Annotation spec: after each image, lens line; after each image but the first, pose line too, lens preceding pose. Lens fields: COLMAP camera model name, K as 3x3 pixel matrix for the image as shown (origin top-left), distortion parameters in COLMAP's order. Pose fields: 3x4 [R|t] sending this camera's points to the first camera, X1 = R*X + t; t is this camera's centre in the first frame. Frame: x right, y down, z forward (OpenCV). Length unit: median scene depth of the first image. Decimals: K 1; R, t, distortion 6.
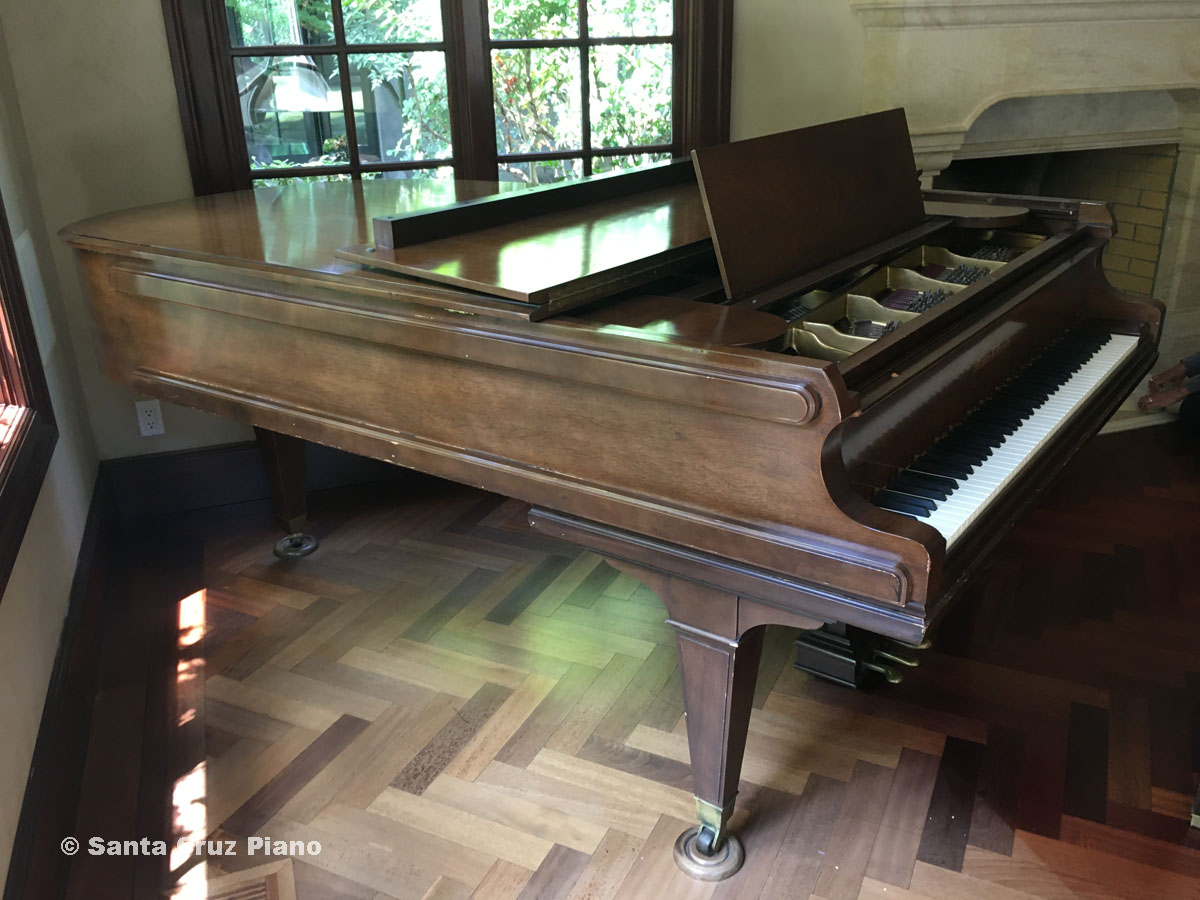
lens RADIAL K [[1008.6, 0, 600.5], [0, 1008.6, 450.1], [0, 0, 1]] dist [0.051823, -0.072180]
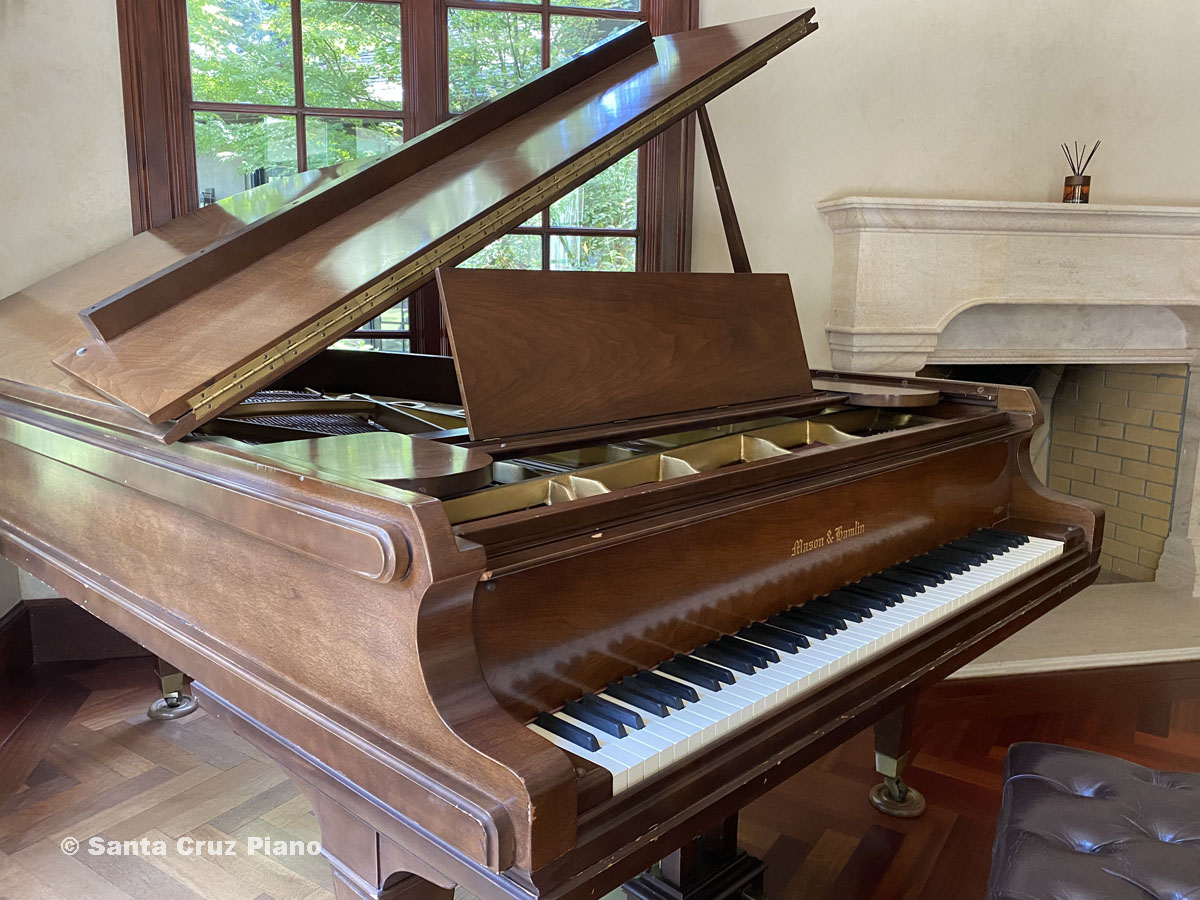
lens RADIAL K [[911.8, 0, 604.0], [0, 911.8, 441.9], [0, 0, 1]] dist [0.009590, -0.007246]
pose [[0.989250, 0.060419, -0.133171, 0.183034], [-0.088143, 0.972998, -0.213321, 0.000555], [0.116687, 0.222766, 0.967863, 0.157960]]
